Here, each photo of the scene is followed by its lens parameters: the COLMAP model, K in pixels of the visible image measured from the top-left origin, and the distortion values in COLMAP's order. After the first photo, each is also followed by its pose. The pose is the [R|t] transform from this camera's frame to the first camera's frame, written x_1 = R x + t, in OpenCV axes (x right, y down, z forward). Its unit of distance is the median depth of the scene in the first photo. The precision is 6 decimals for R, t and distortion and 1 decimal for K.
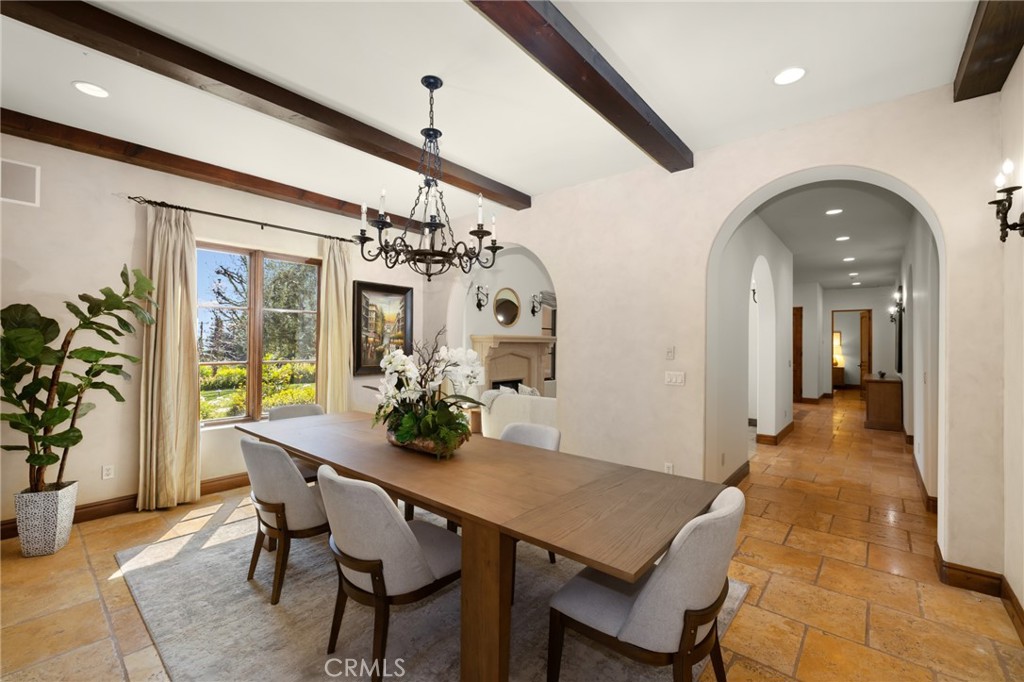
lens RADIAL K [[430.3, 0, 511.4], [0, 430.3, 343.8], [0, 0, 1]] dist [0.002235, -0.001614]
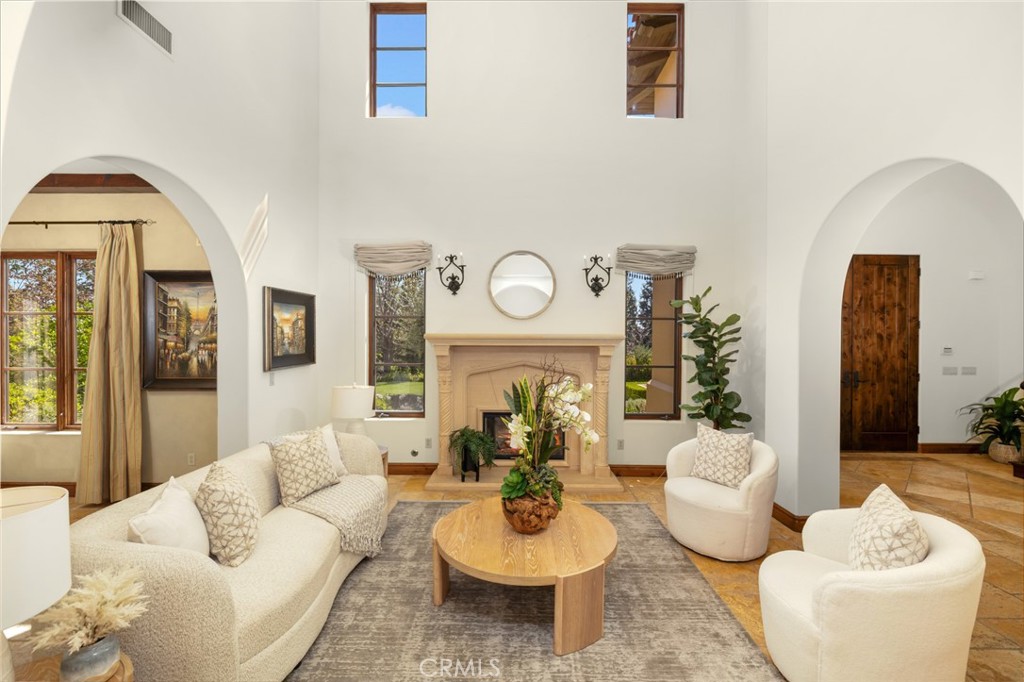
lens RADIAL K [[430.3, 0, 510.0], [0, 430.3, 341.5], [0, 0, 1]] dist [0.002235, -0.001614]
pose [[0.640721, -0.005354, -0.767755, 0.661750], [0.000474, 0.999978, -0.006578, -0.009692], [0.767773, 0.003851, 0.640710, 0.979386]]
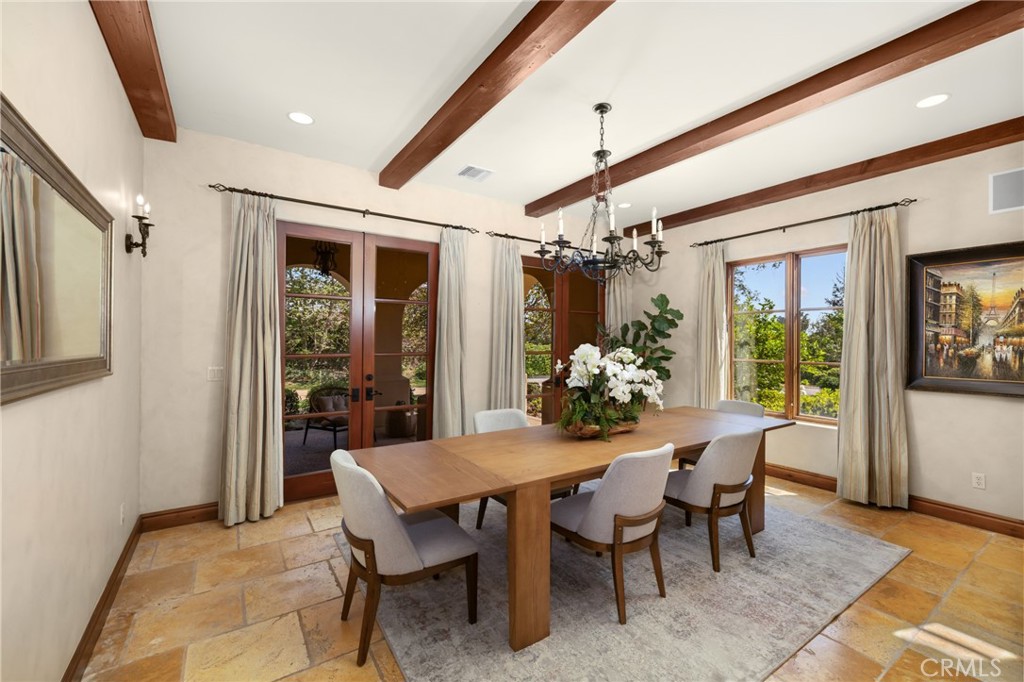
lens RADIAL K [[430.3, 0, 515.6], [0, 430.3, 341.7], [0, 0, 1]] dist [0.002235, -0.001614]
pose [[-0.272169, -0.010270, -0.962195, 0.481805], [-0.009339, 0.999924, -0.008032, 0.006956], [0.962204, 0.006800, -0.272245, 0.554429]]
